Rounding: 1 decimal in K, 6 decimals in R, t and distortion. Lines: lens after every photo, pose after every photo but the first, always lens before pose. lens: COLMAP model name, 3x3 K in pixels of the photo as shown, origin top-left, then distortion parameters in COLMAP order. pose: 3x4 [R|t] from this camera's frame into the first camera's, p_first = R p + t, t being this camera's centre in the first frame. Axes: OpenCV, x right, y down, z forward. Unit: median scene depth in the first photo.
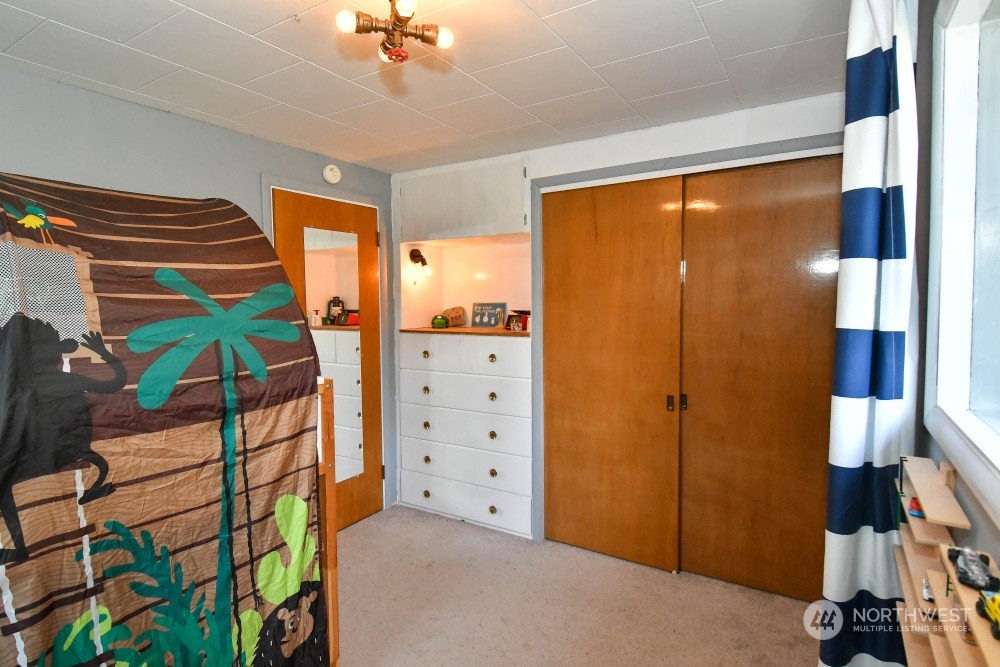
lens RADIAL K [[528.8, 0, 501.8], [0, 528.8, 327.0], [0, 0, 1]] dist [0.005136, -0.014921]
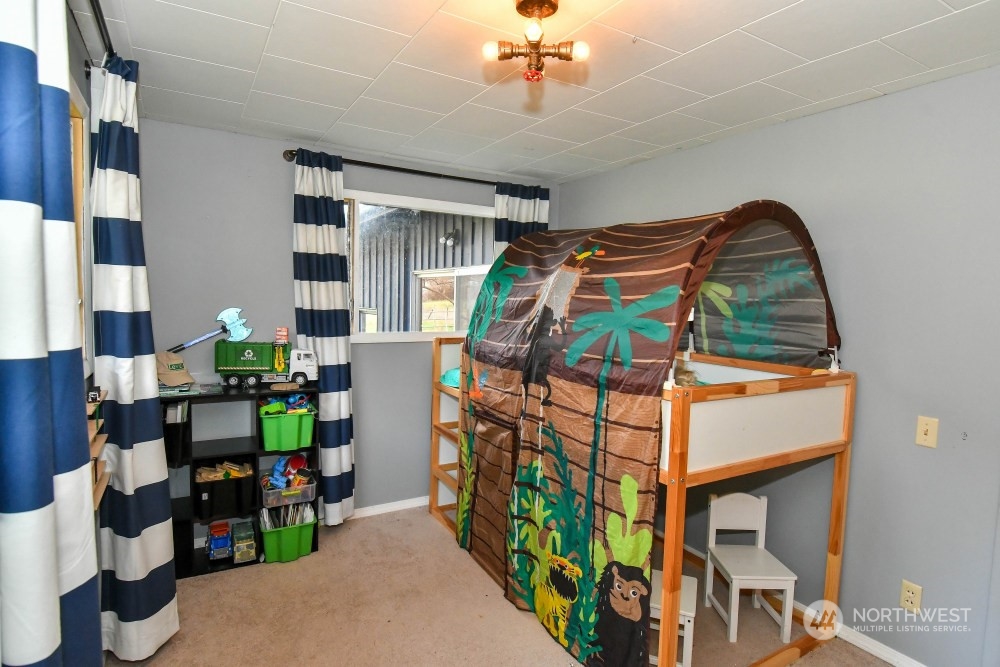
lens RADIAL K [[528.8, 0, 502.9], [0, 528.8, 340.6], [0, 0, 1]] dist [0.005136, -0.014921]
pose [[-0.468450, 0.080770, -0.879790, 0.750494], [-0.053849, 0.991351, 0.119684, -0.094181], [0.881848, 0.103441, -0.460049, 1.384817]]
